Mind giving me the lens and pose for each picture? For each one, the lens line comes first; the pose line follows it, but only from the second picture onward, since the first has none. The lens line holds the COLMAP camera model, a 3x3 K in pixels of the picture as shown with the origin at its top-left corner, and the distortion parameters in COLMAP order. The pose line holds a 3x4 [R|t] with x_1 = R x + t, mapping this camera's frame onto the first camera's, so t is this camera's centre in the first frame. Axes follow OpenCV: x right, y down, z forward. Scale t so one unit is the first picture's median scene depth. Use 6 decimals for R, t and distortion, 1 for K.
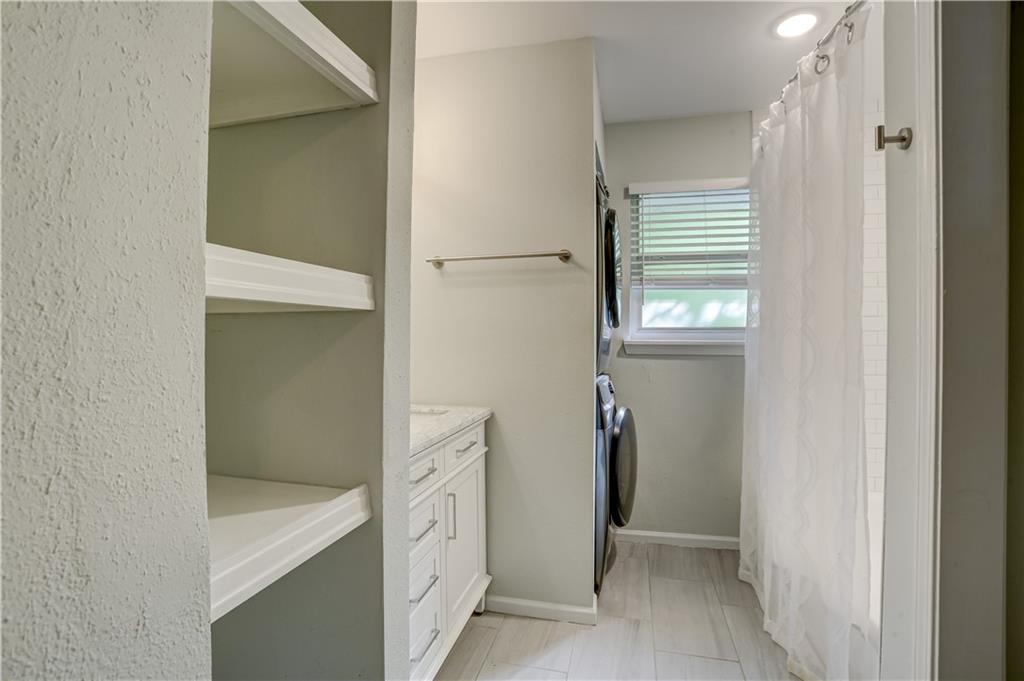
lens RADIAL K [[500.5, 0, 508.4], [0, 500.5, 341.2], [0, 0, 1]] dist [-0.072668, 0.031375]
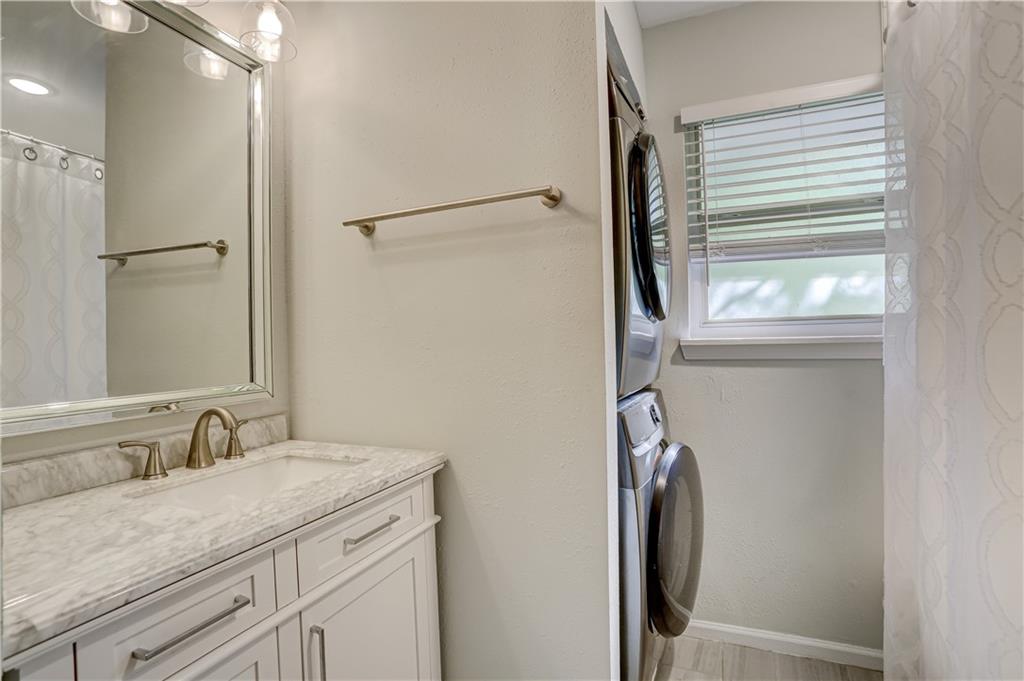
lens RADIAL K [[500.5, 0, 508.4], [0, 500.5, 341.2], [0, 0, 1]] dist [-0.072668, 0.031375]
pose [[0.986883, -0.023539, -0.159711, 0.124891], [0.022510, 0.999713, -0.008252, 0.001111], [0.159860, 0.004549, 0.987129, 0.341637]]
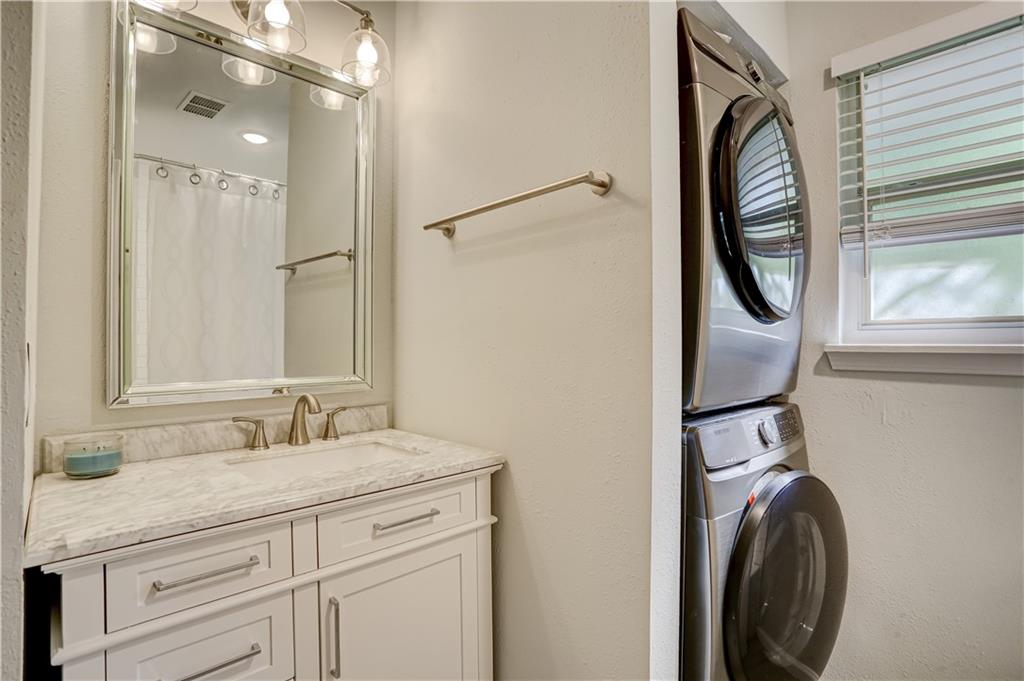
lens RADIAL K [[500.5, 0, 508.4], [0, 500.5, 341.2], [0, 0, 1]] dist [-0.072668, 0.031375]
pose [[0.848268, -0.005820, -0.529535, 0.252348], [-0.001604, 0.999907, -0.013560, 0.002848], [0.529565, 0.012352, 0.848180, 0.411971]]
